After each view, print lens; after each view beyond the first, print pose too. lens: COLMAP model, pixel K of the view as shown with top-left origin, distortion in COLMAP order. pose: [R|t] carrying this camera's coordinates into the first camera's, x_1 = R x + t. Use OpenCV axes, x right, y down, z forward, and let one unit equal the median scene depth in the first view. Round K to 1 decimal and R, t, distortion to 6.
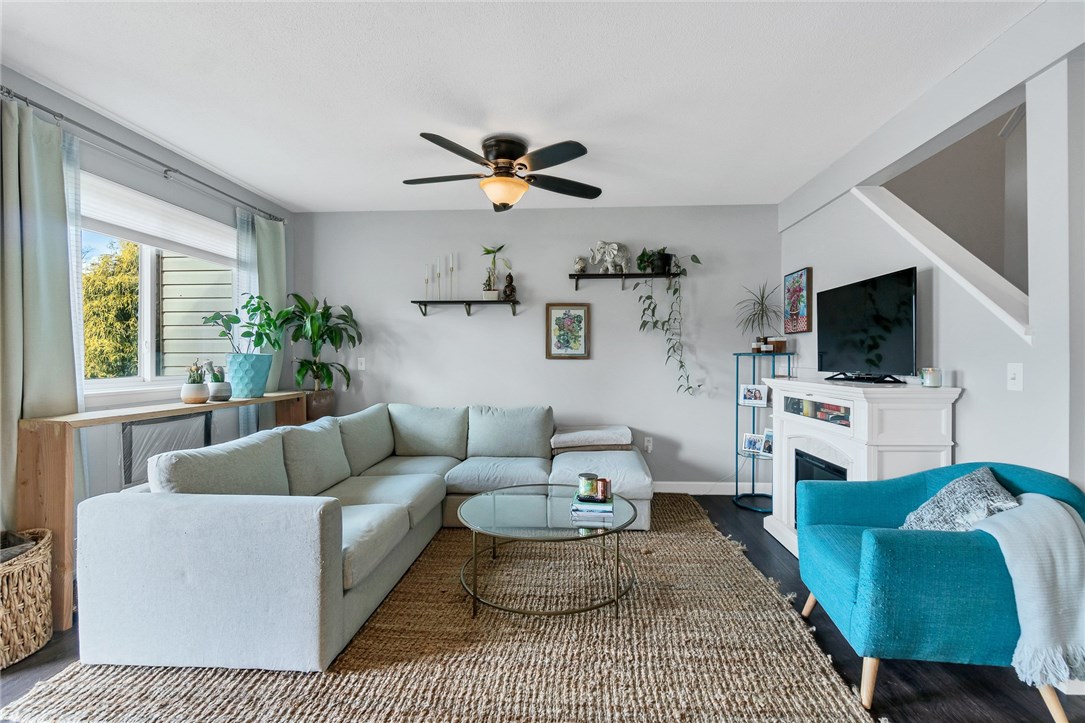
lens RADIAL K [[487.6, 0, 539.1], [0, 487.6, 363.3], [0, 0, 1]] dist [-0.005901, -0.000223]
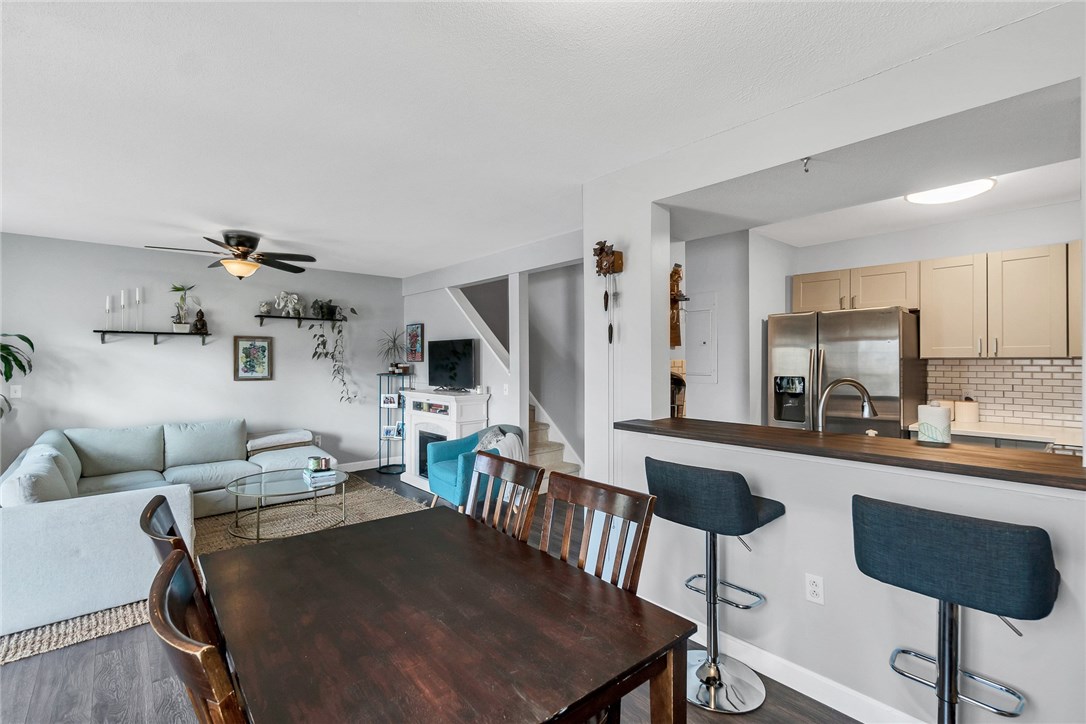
lens RADIAL K [[488.0, 0, 539.6], [0, 488.0, 363.8], [0, 0, 1]] dist [-0.005901, -0.000223]
pose [[0.693424, -0.003489, 0.720522, -0.361797], [0.003921, 0.999992, 0.001069, -0.054052], [-0.720519, 0.002084, 0.693432, -0.442757]]
